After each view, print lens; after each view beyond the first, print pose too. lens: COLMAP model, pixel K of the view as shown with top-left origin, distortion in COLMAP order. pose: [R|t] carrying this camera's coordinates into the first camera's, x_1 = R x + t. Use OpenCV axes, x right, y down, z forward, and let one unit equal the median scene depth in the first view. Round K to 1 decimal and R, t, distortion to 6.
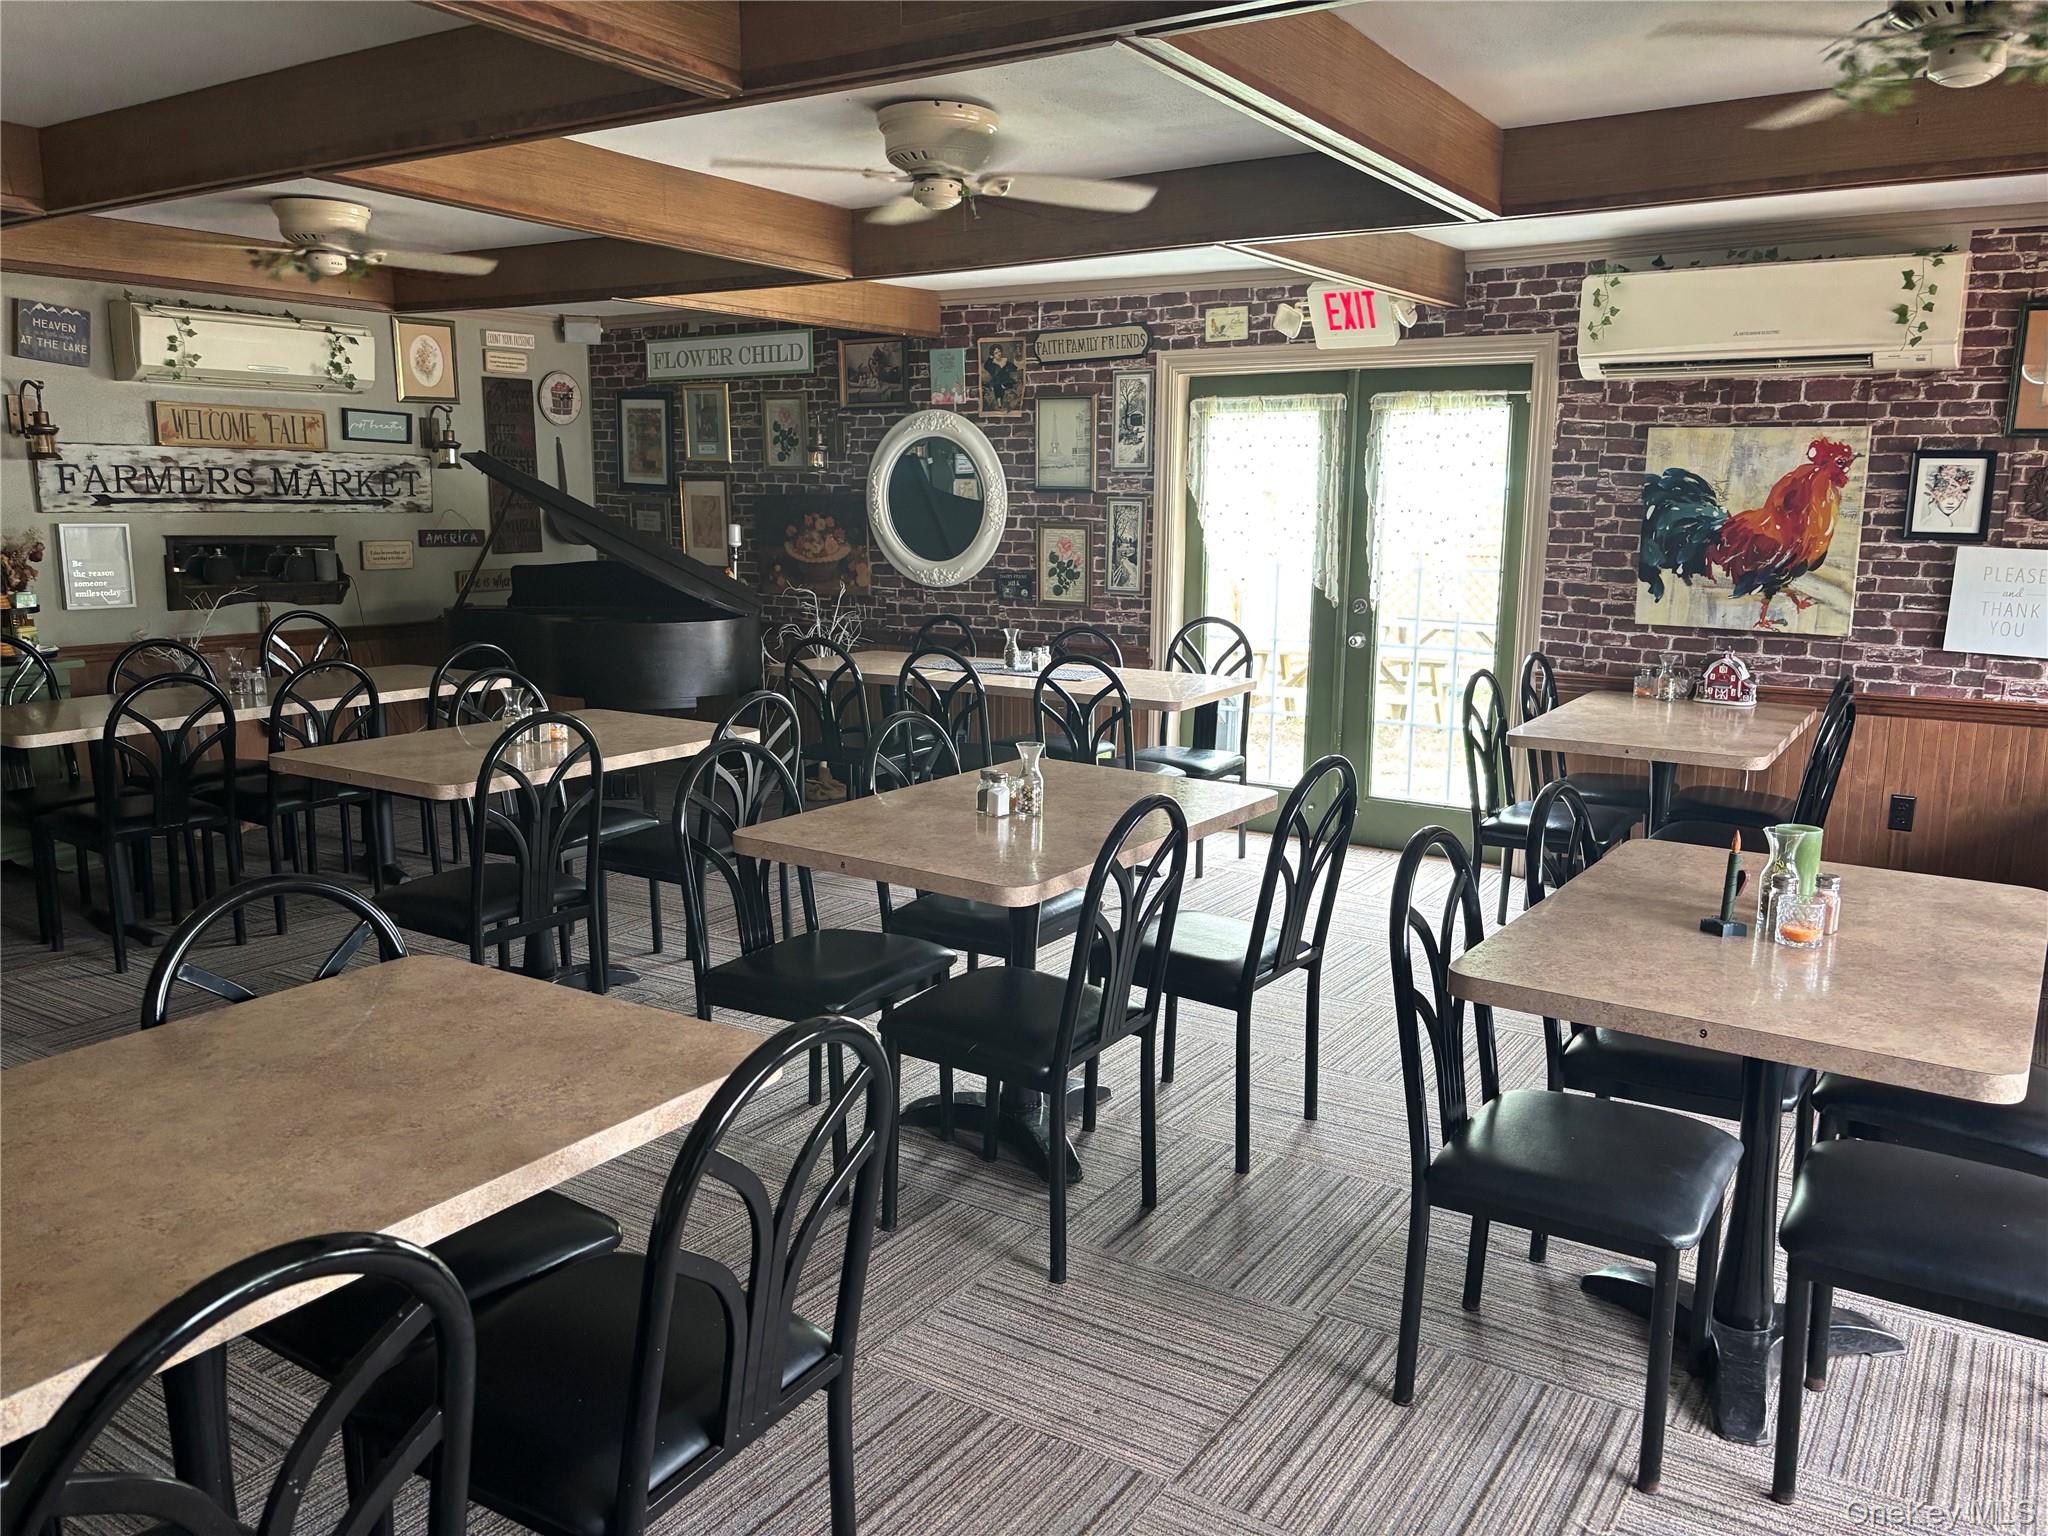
lens RADIAL K [[1559.0, 0, 1084.2], [0, 1559.0, 785.9], [0, 0, 1]] dist [0.044426, -0.050841]
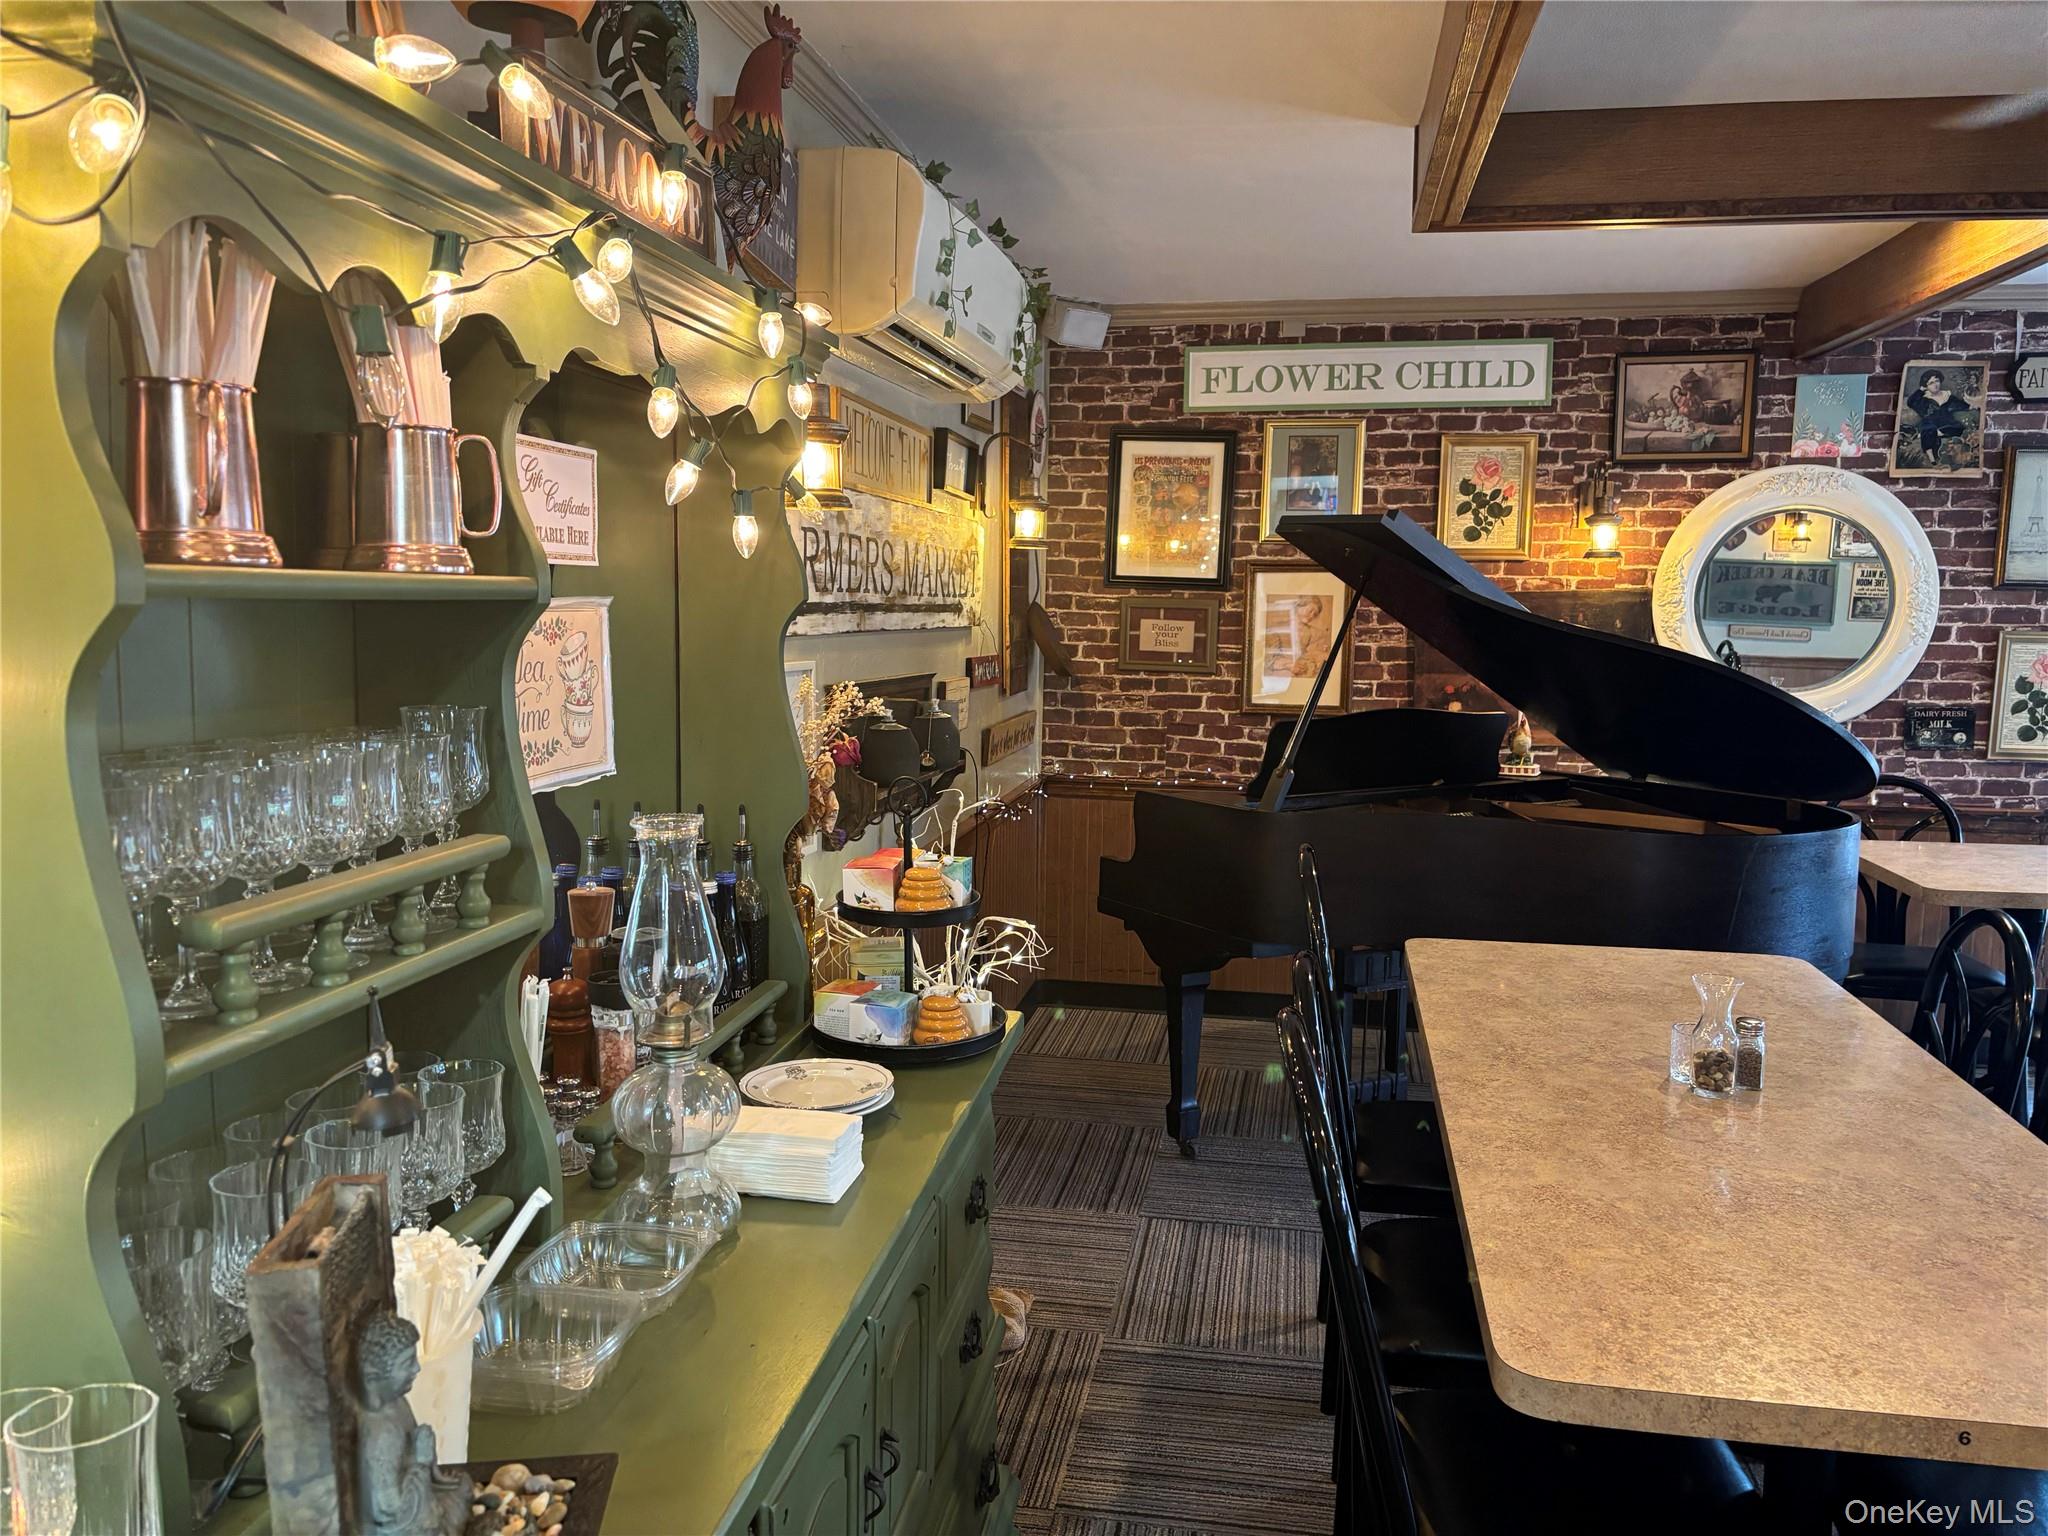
lens RADIAL K [[1559.0, 0, 1029.9], [0, 1559.0, 777.5], [0, 0, 1]] dist [0.044426, -0.050841]
pose [[0.916847, -0.033567, 0.397825, -0.650701], [0.068257, 0.994967, -0.073357, -0.082730], [-0.393360, 0.094412, 0.914524, 0.528876]]
